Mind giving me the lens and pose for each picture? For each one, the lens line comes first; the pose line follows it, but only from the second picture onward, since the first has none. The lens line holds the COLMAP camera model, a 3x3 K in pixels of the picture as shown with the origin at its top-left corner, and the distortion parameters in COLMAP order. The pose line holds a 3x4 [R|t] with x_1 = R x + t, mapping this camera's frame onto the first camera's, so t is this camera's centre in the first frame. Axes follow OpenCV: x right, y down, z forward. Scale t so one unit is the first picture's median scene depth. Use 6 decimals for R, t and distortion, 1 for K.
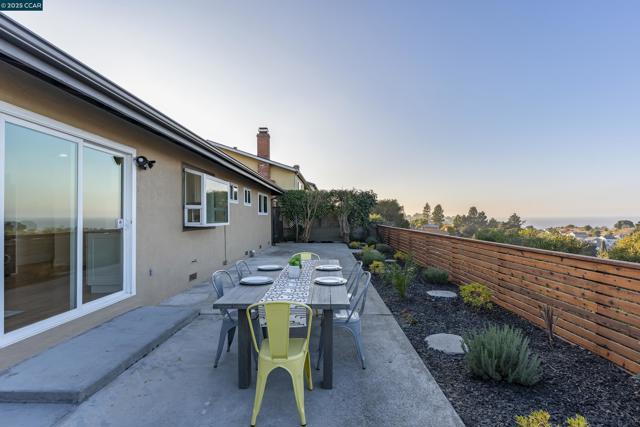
lens RADIAL K [[302.6, 0, 329.8], [0, 302.6, 216.1], [0, 0, 1]] dist [-0.003594, 0.001594]
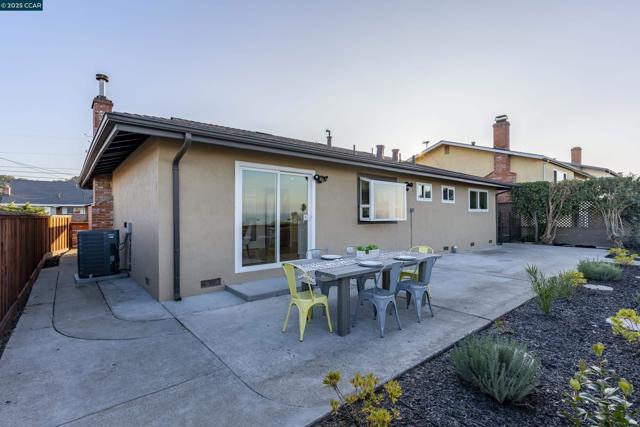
lens RADIAL K [[302.6, 0, 324.6], [0, 302.6, 212.0], [0, 0, 1]] dist [-0.003594, 0.001594]
pose [[0.650476, -0.004390, -0.759514, 0.152366], [0.002077, 0.999990, -0.004002, 0.000064], [0.759524, 0.001025, 0.650479, 0.004130]]
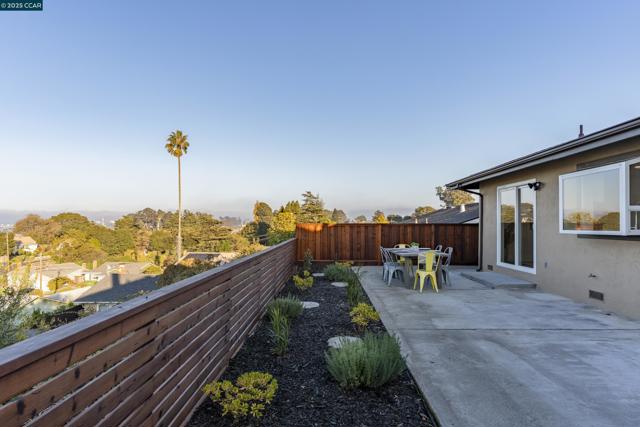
lens RADIAL K [[382.1, 0, 321.4], [0, 382.1, 214.2], [0, 0, 1]] dist [0.004128, 0.000129]
pose [[-0.999551, 0.011336, 0.027735, 0.102032], [0.010458, 0.999446, -0.031588, 0.001788], [-0.028078, -0.031283, -0.999116, 0.775726]]
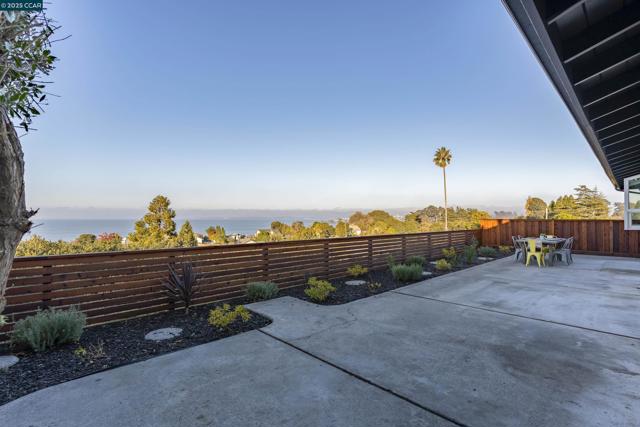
lens RADIAL K [[302.6, 0, 318.1], [0, 302.6, 213.7], [0, 0, 1]] dist [-0.003594, 0.001594]
pose [[-0.687201, 0.017386, 0.726259, -0.156920], [0.000301, 0.999720, -0.023648, 0.001089], [-0.726467, -0.016032, -0.687014, 0.966841]]
